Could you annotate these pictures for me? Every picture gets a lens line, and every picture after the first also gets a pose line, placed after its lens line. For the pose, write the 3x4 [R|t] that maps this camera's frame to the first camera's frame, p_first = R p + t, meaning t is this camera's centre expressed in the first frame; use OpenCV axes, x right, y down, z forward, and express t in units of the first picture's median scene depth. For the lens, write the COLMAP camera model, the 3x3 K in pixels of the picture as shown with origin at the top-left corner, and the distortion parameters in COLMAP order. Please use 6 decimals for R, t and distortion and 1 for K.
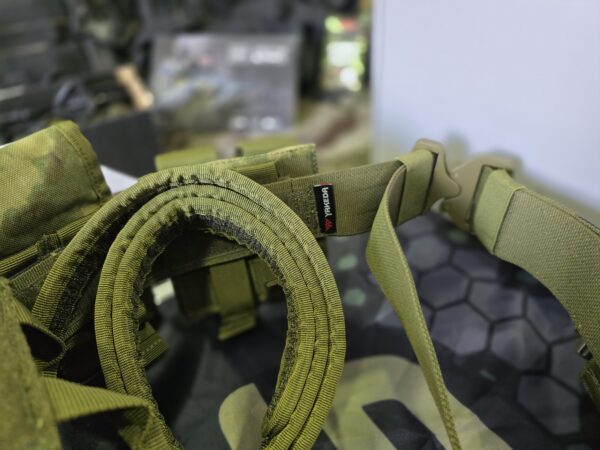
lens RADIAL K [[400.7, 0, 299.3], [0, 400.7, 224.2], [0, 0, 1]] dist [-0.045792, -0.001380]
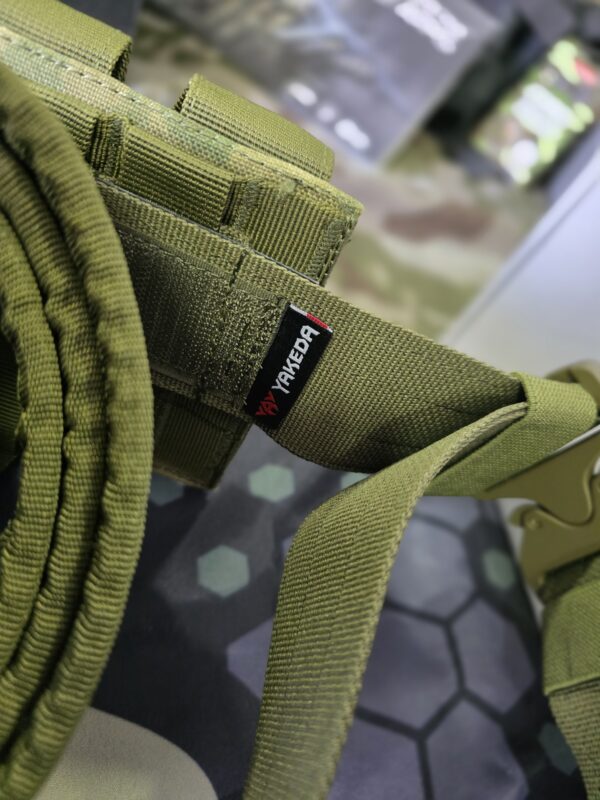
lens RADIAL K [[534.2, 0, 299.7], [0, 534.2, 401.7], [0, 0, 1]] dist [-0.045792, -0.001380]
pose [[0.801136, 0.593736, 0.075217, 0.052618], [-0.596933, 0.783693, 0.171742, -0.103458], [0.043022, -0.182488, 0.982266, 0.470051]]
